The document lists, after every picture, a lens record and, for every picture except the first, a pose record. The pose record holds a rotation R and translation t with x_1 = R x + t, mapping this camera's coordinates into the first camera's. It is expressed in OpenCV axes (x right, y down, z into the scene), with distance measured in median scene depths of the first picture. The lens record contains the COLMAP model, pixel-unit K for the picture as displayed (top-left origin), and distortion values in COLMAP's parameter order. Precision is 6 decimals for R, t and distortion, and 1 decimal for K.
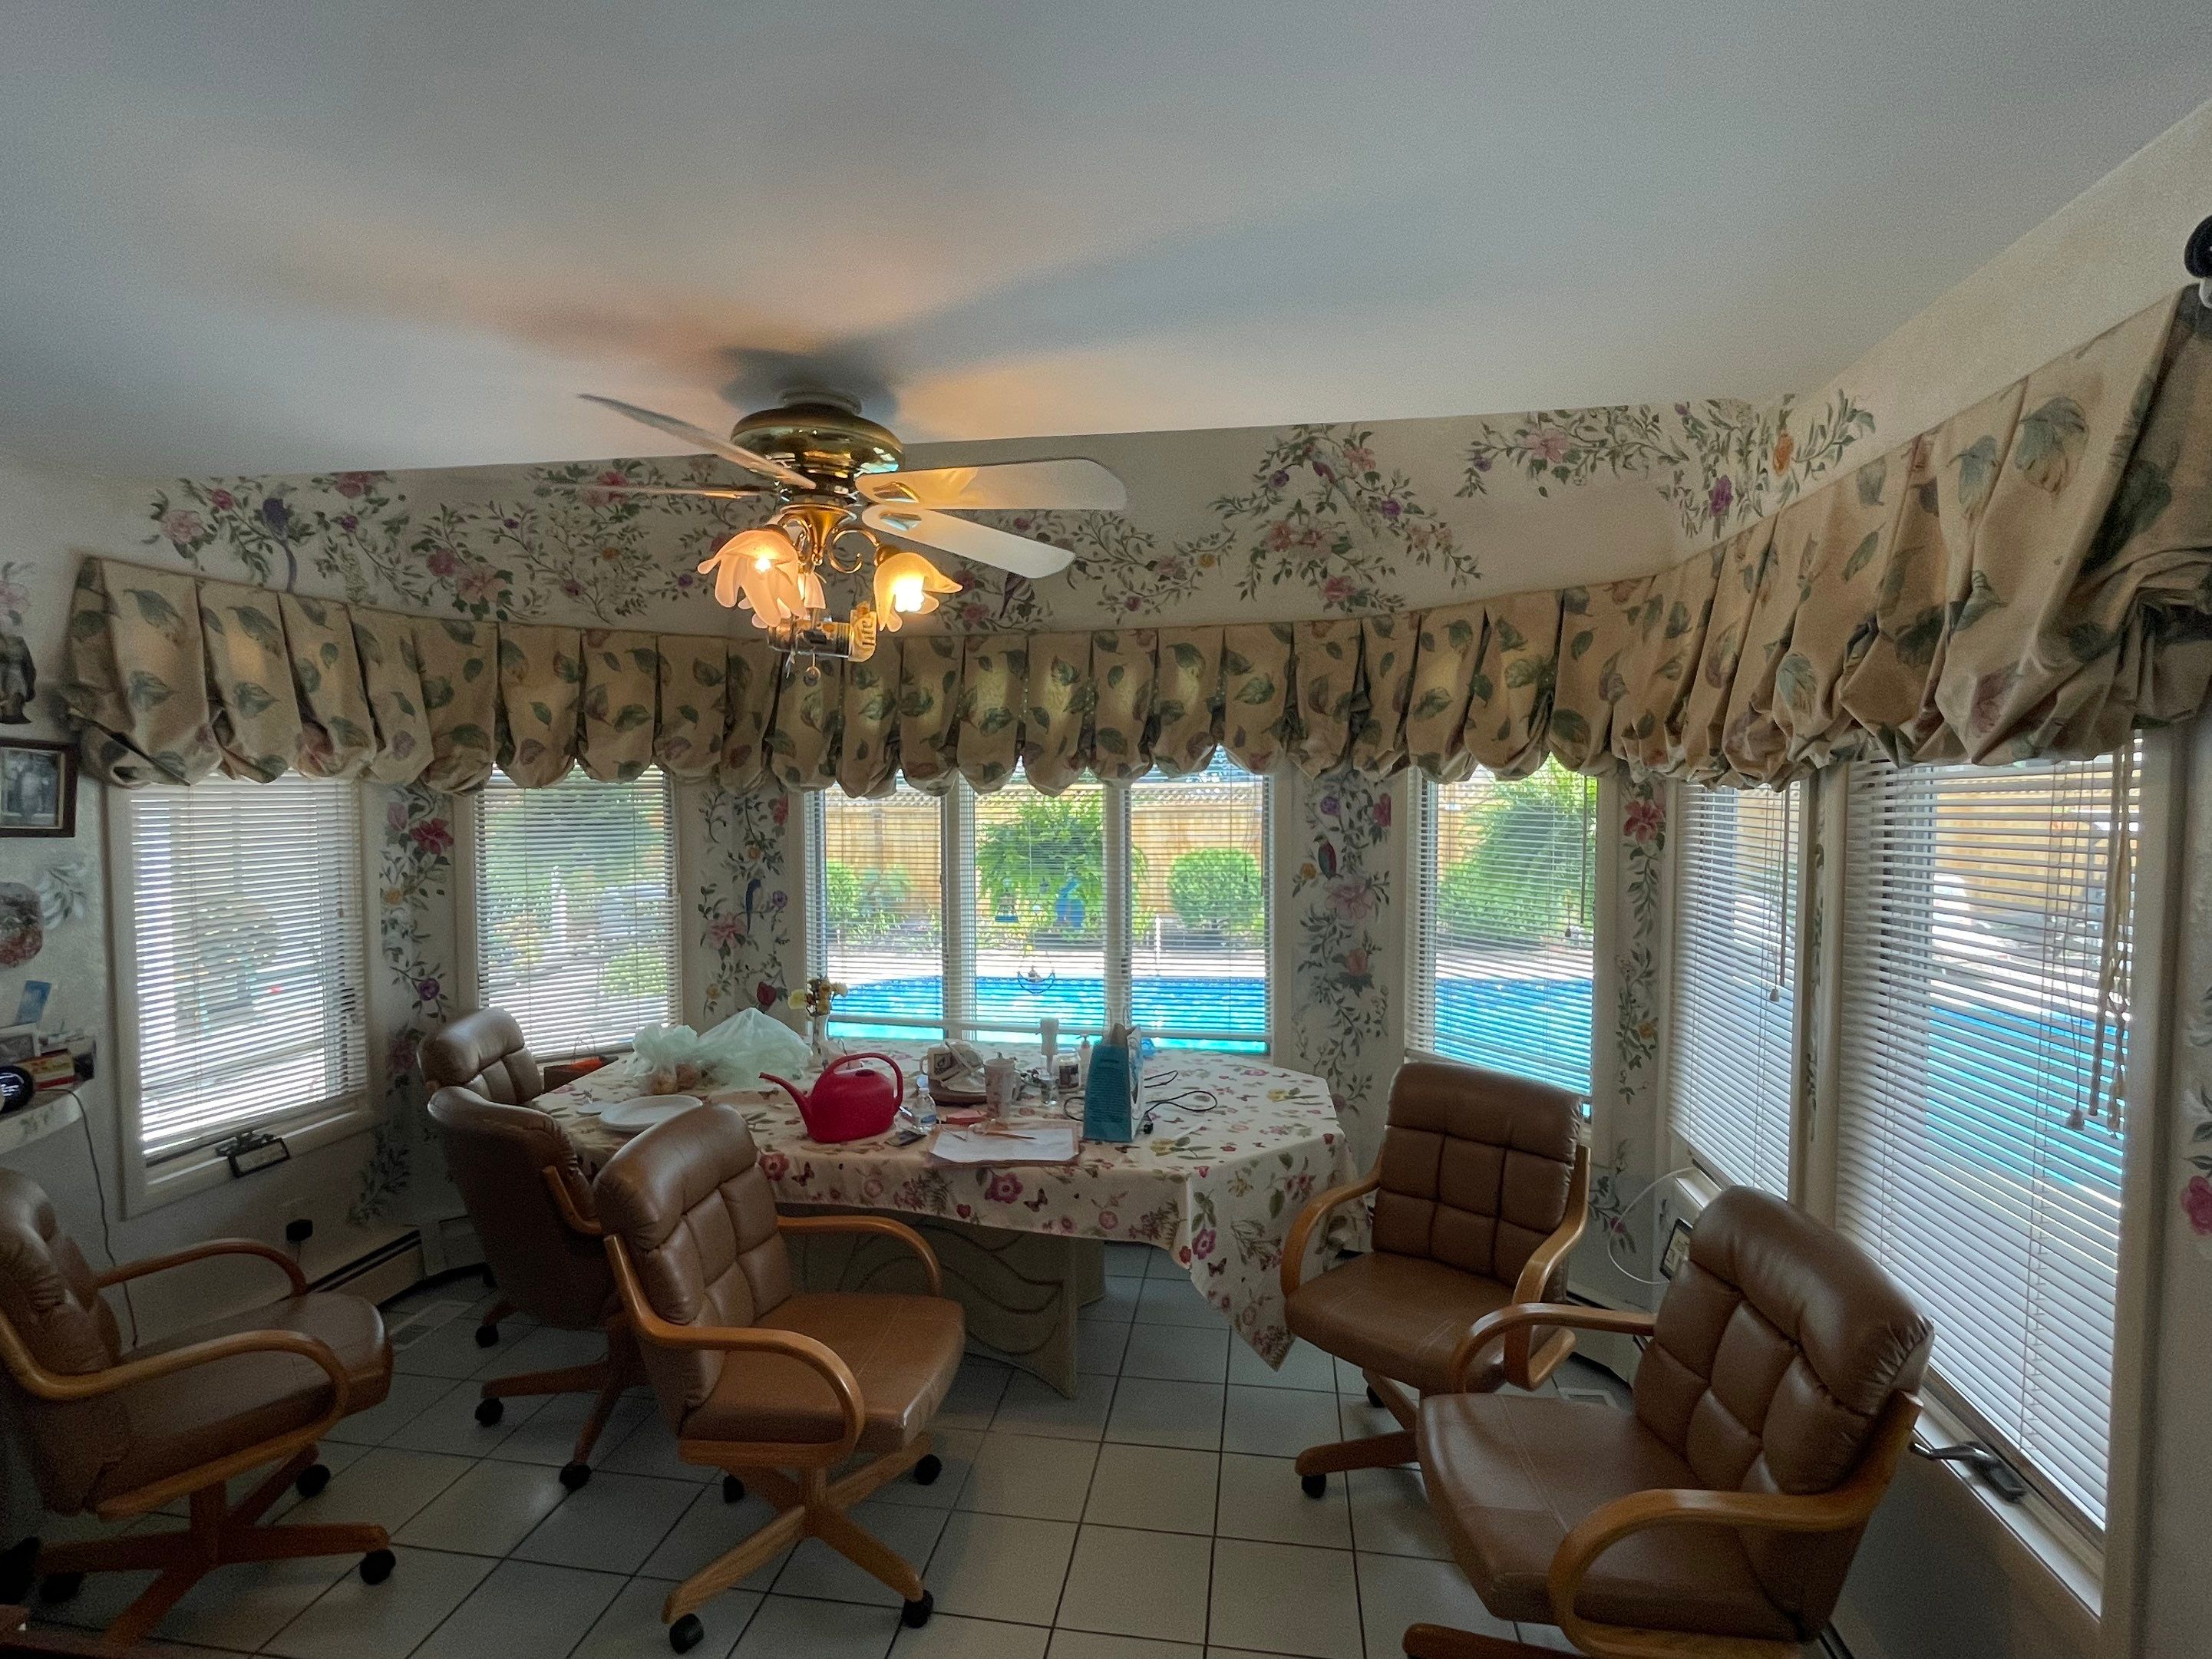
lens RADIAL K [[887.6, 0, 1106.0], [0, 887.6, 829.5], [0, 0, 1]] dist [0.000788, 0.000201]
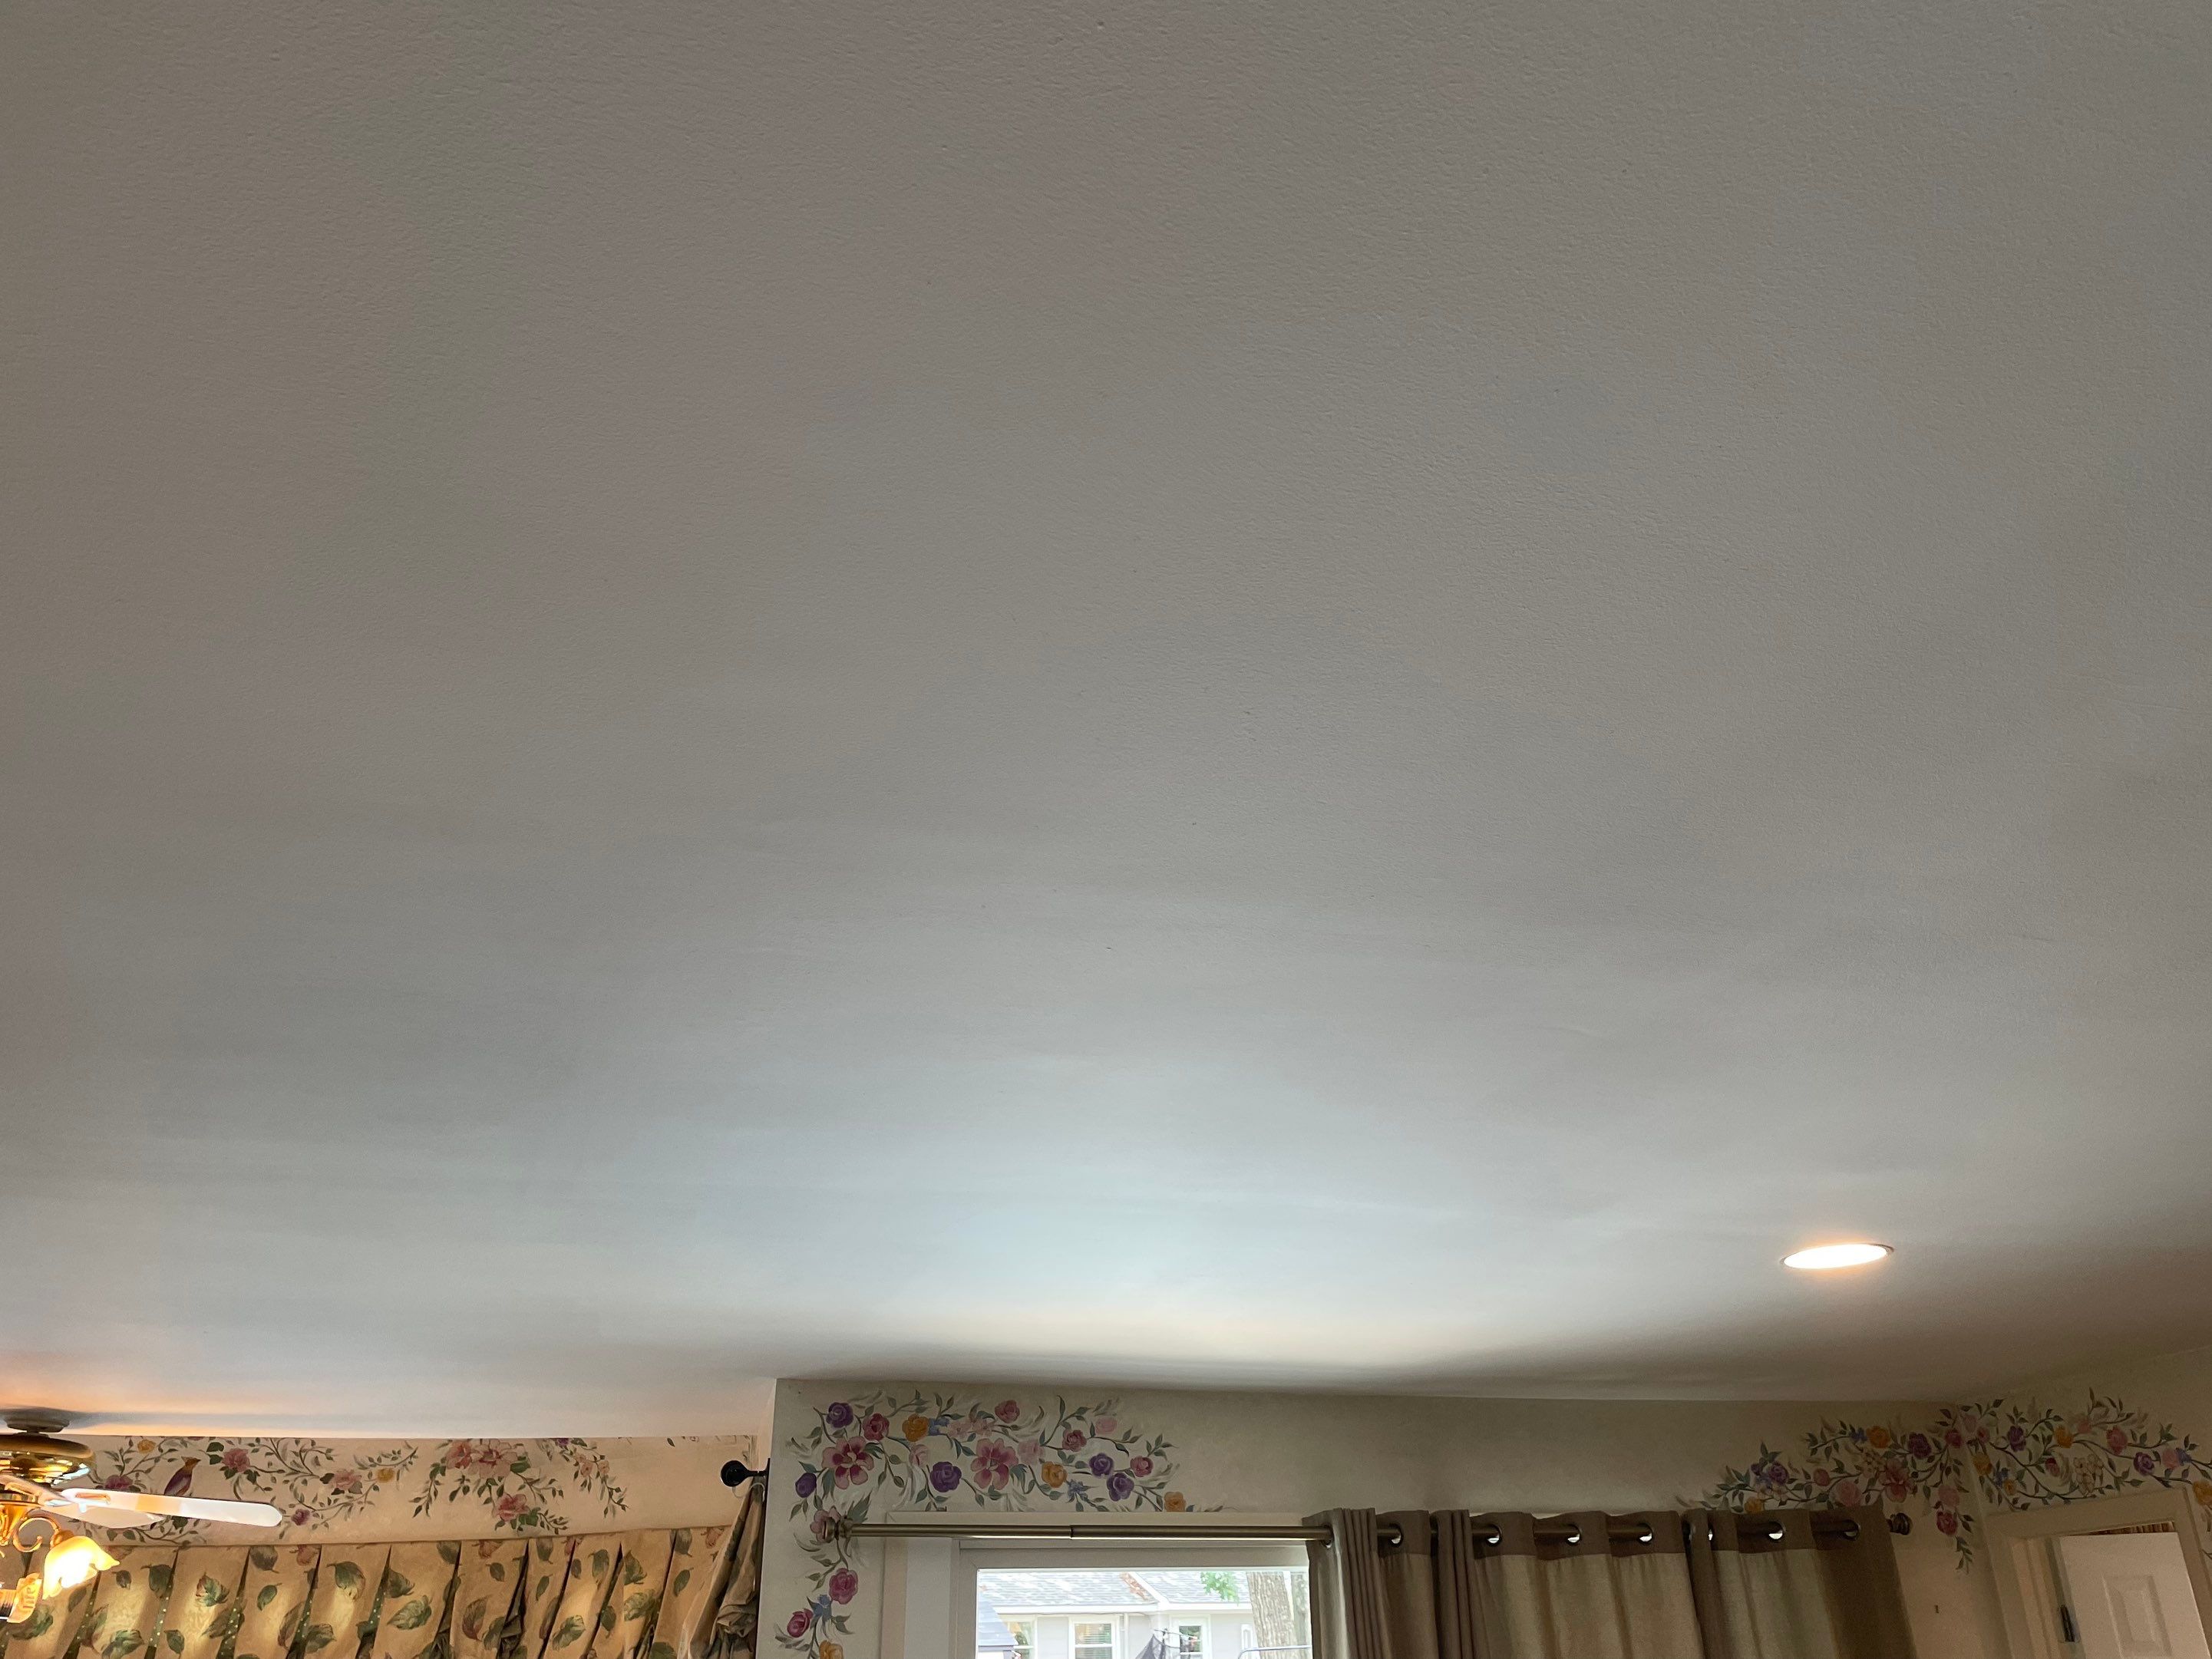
lens RADIAL K [[1697.7, 0, 1106.0], [0, 1697.7, 829.5], [0, 0, 1]] dist [0.079222, -0.097912]
pose [[0.932846, 0.146236, 0.329262, 0.127635], [0.031188, 0.877709, -0.478179, 0.025465], [-0.358923, 0.456336, 0.814206, -1.315587]]
